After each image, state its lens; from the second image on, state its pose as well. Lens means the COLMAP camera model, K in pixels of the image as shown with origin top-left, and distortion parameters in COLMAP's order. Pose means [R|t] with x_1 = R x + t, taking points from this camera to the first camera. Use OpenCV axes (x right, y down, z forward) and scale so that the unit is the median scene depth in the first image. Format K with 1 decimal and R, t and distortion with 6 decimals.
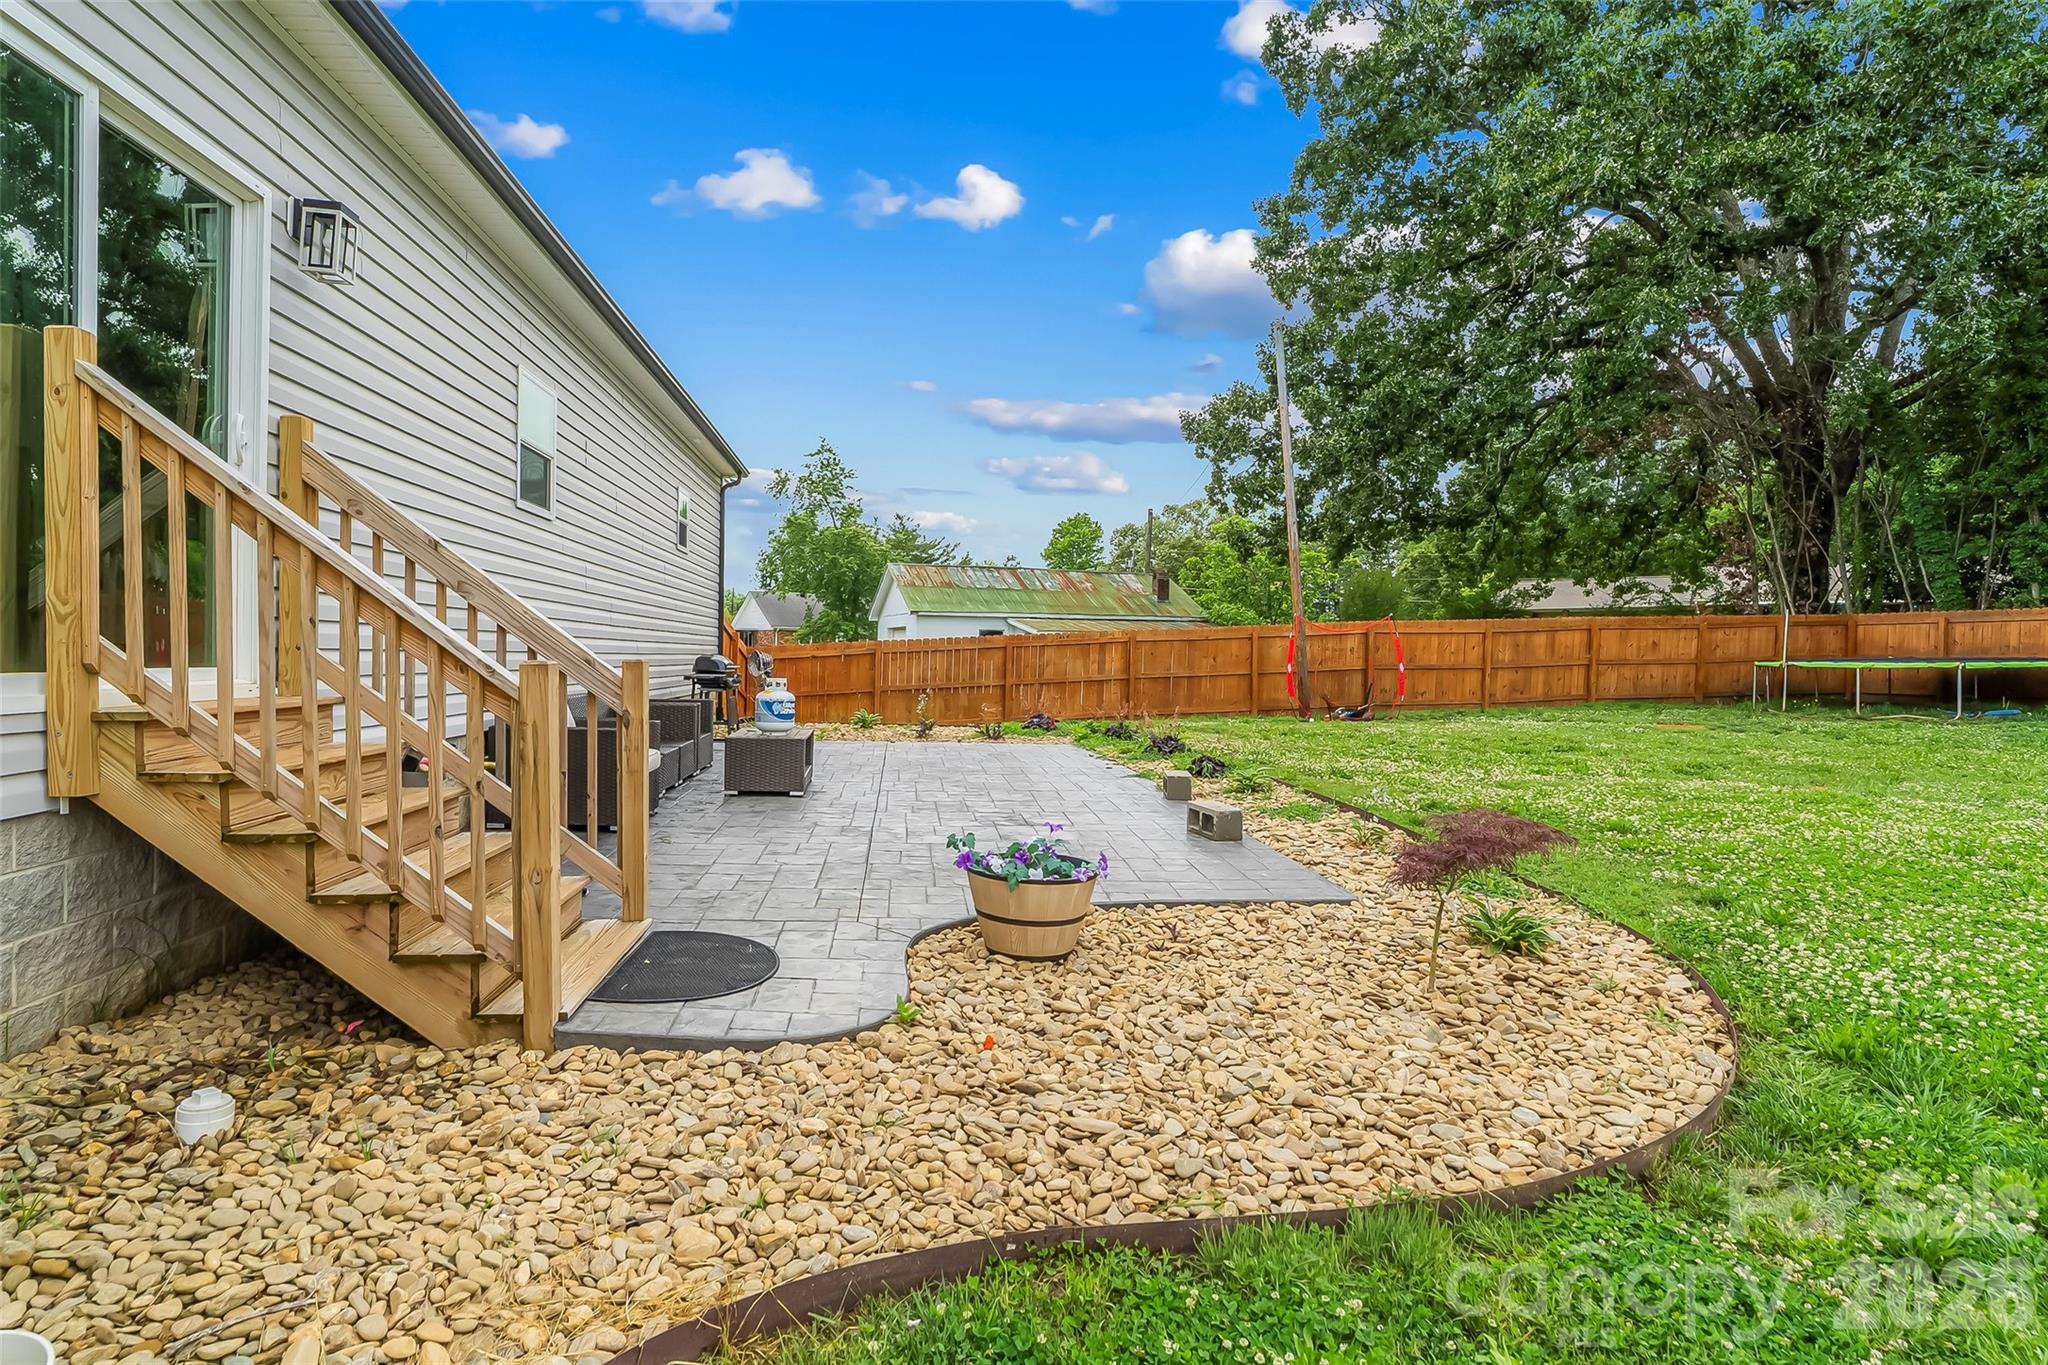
lens RADIAL K [[844.9, 0, 1023.3], [0, 844.9, 654.3], [0, 0, 1]] dist [0.000203, -0.000051]
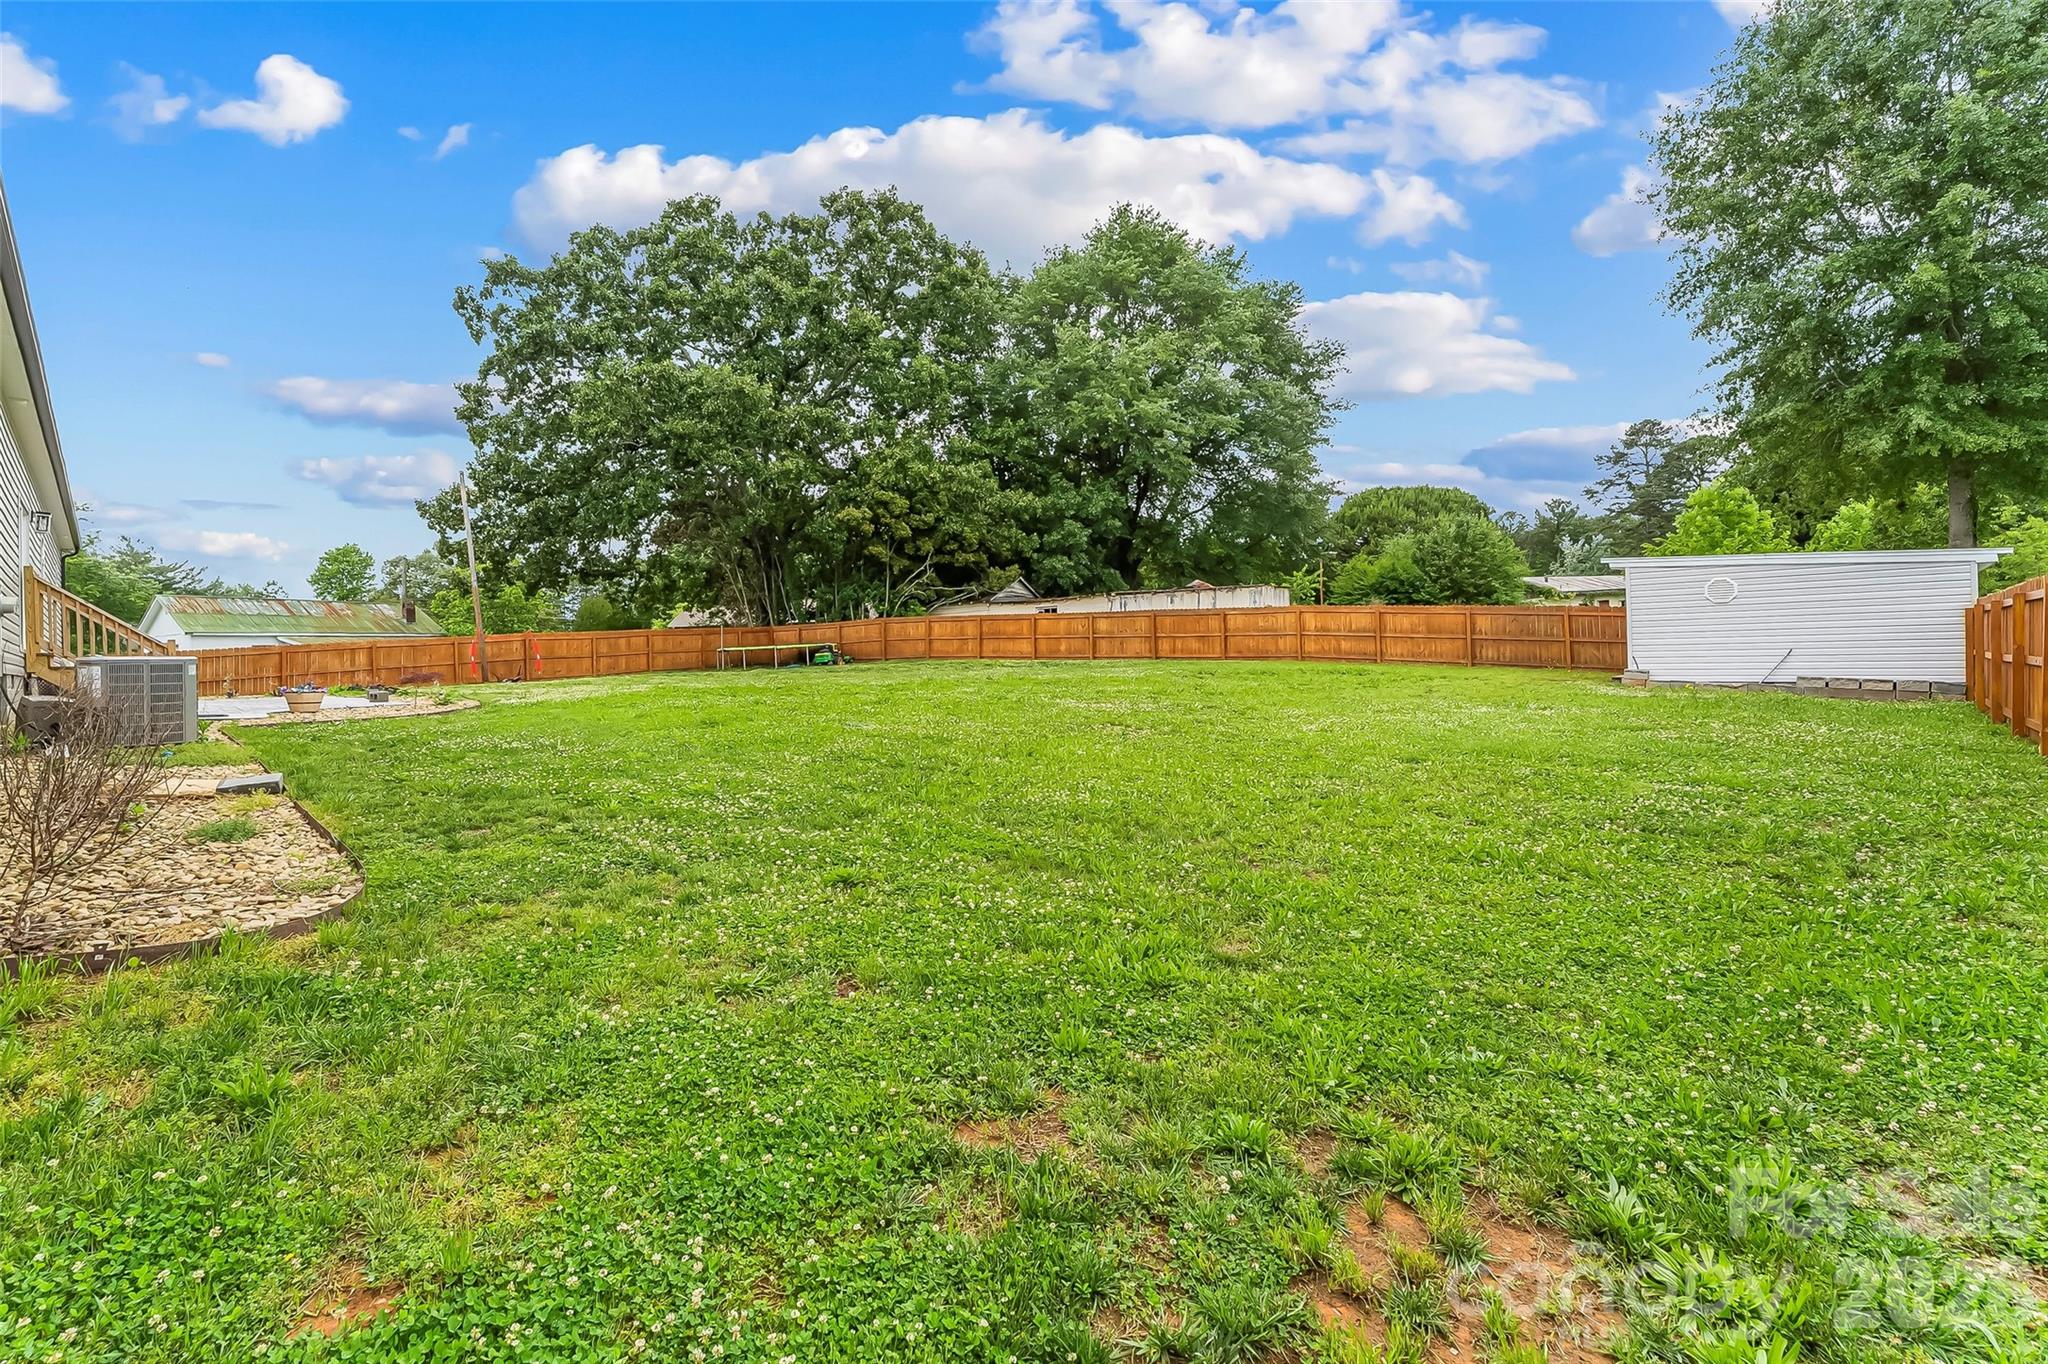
lens RADIAL K [[844.9, 0, 1023.3], [0, 844.9, 653.8], [0, 0, 1]] dist [0.000203, -0.000051]
pose [[0.749255, -0.025327, 0.661797, -0.020501], [0.037309, 0.999296, -0.003996, 0.039299], [-0.661230, 0.027685, 0.749672, -0.863159]]
